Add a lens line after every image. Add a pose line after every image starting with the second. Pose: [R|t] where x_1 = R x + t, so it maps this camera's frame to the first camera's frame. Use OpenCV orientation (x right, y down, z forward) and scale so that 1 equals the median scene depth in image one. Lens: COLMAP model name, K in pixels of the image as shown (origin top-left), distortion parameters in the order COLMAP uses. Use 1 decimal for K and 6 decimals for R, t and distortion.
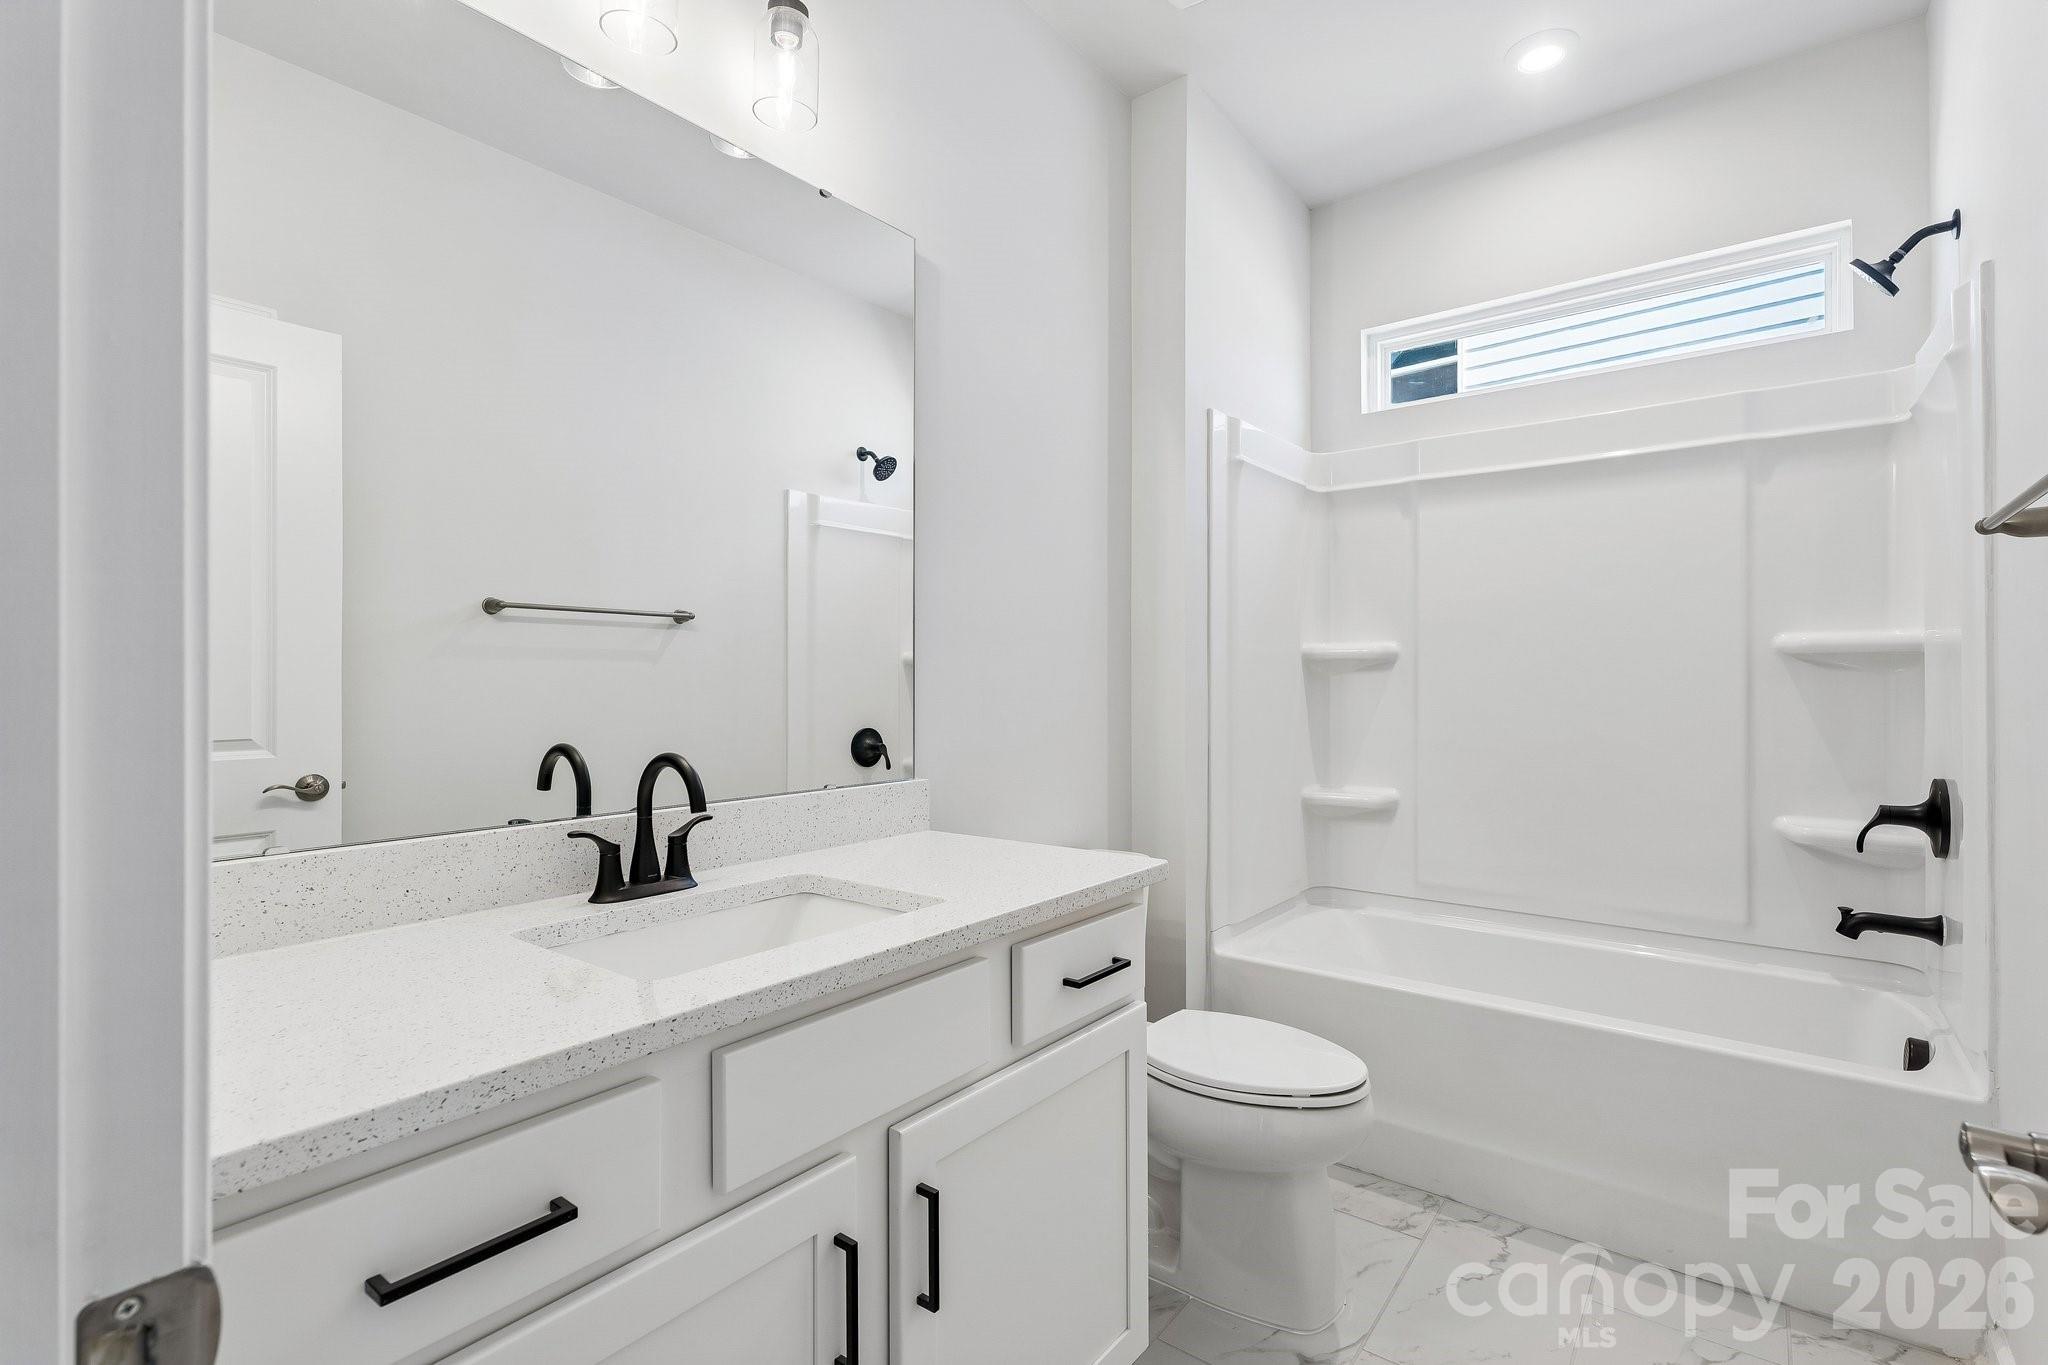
lens RADIAL K [[960.2, 0, 1025.0], [0, 960.2, 678.7], [0, 0, 1]] dist [-0.000885, 0.000003]
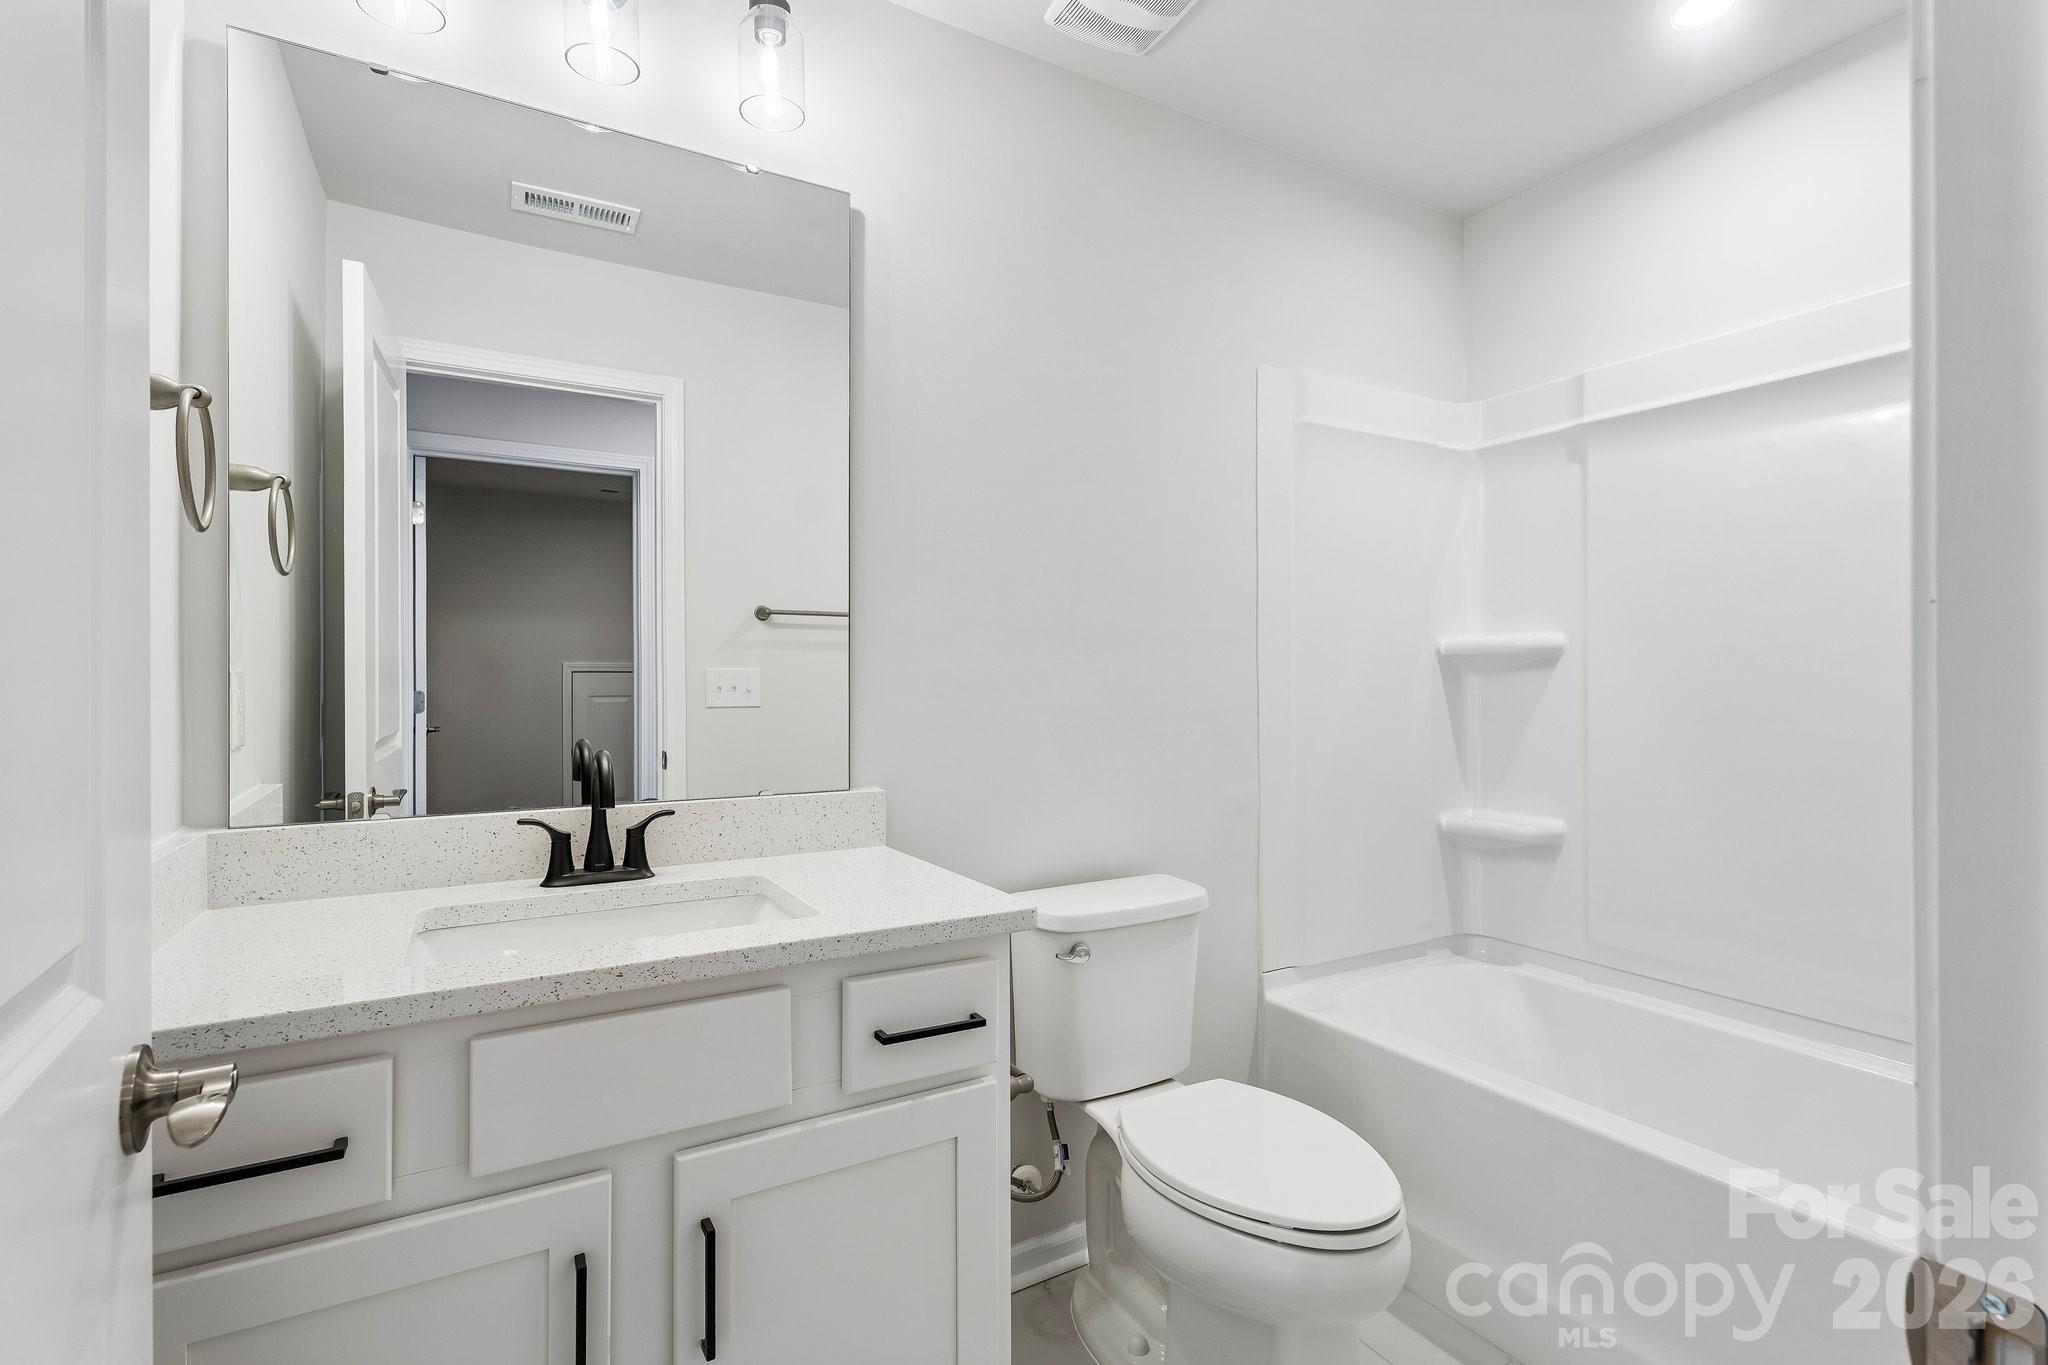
lens RADIAL K [[922.9, 0, 1017.0], [0, 922.9, 693.0], [0, 0, 1]] dist [-0.014142, -0.000283]
pose [[0.933575, 0.008714, -0.358276, 0.281286], [-0.002546, 0.999840, 0.017683, -0.001290], [0.358373, -0.015596, 0.933448, 0.161951]]
